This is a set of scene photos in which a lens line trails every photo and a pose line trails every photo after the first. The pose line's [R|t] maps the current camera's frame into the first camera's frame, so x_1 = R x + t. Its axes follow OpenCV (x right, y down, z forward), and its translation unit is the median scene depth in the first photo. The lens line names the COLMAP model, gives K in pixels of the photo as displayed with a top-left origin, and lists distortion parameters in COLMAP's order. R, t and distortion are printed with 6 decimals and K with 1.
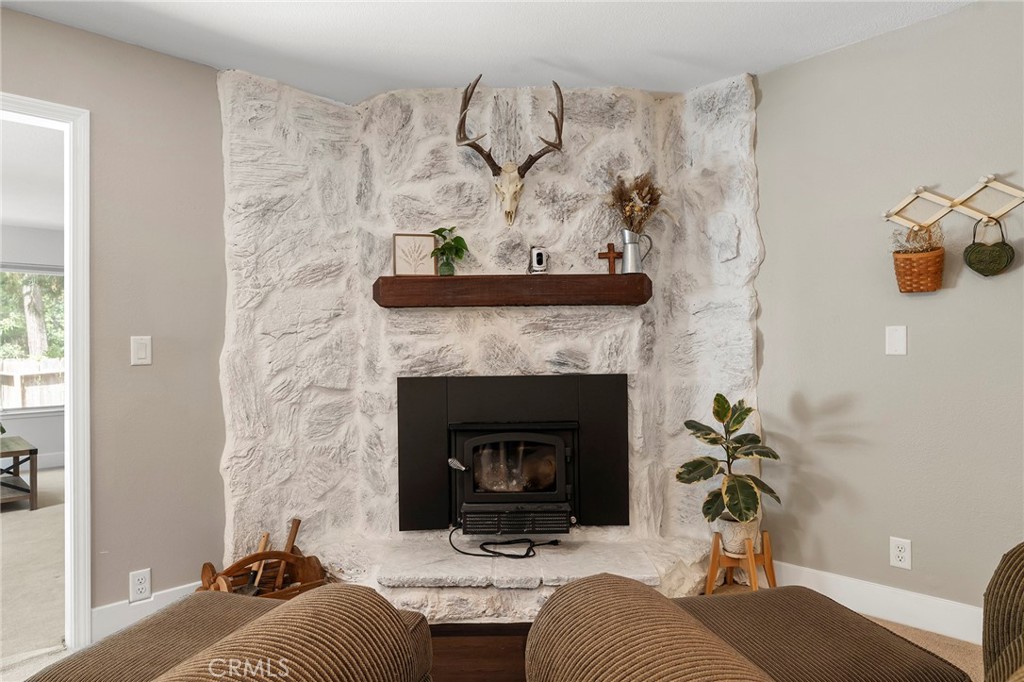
lens RADIAL K [[613.2, 0, 507.4], [0, 613.2, 336.4], [0, 0, 1]] dist [-0.006233, 0.000984]
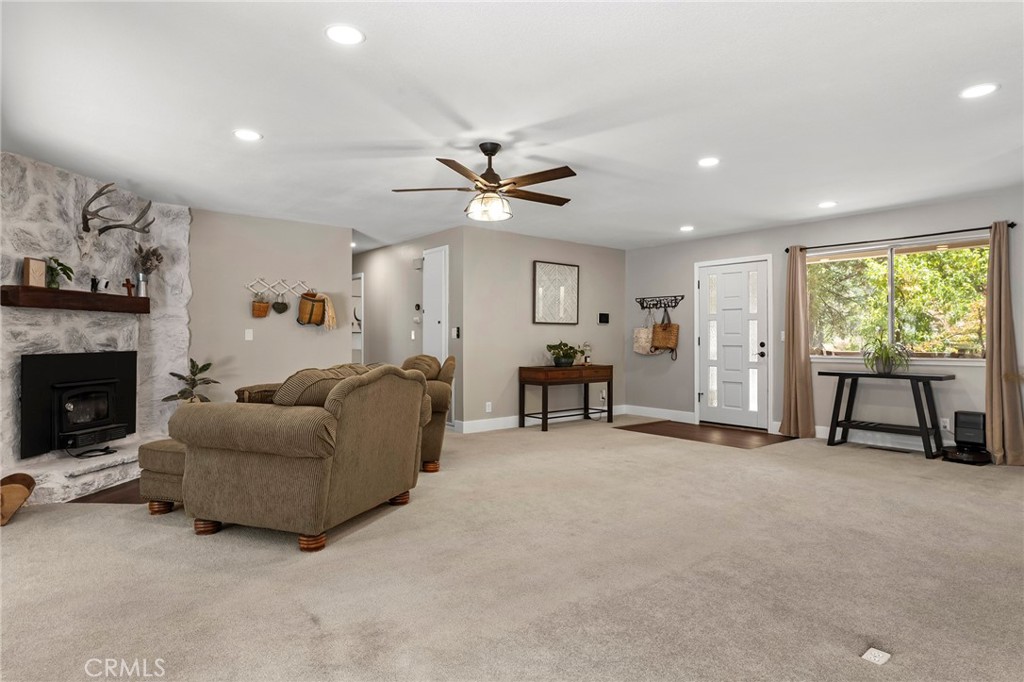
lens RADIAL K [[580.7, 0, 519.1], [0, 580.7, 331.4], [0, 0, 1]] dist [-0.005192, 0.002021]
pose [[0.079728, 0.022834, 0.996555, -1.443370], [-0.013953, 0.999665, -0.021788, 0.024454], [-0.996719, -0.012168, 0.080020, -0.286080]]
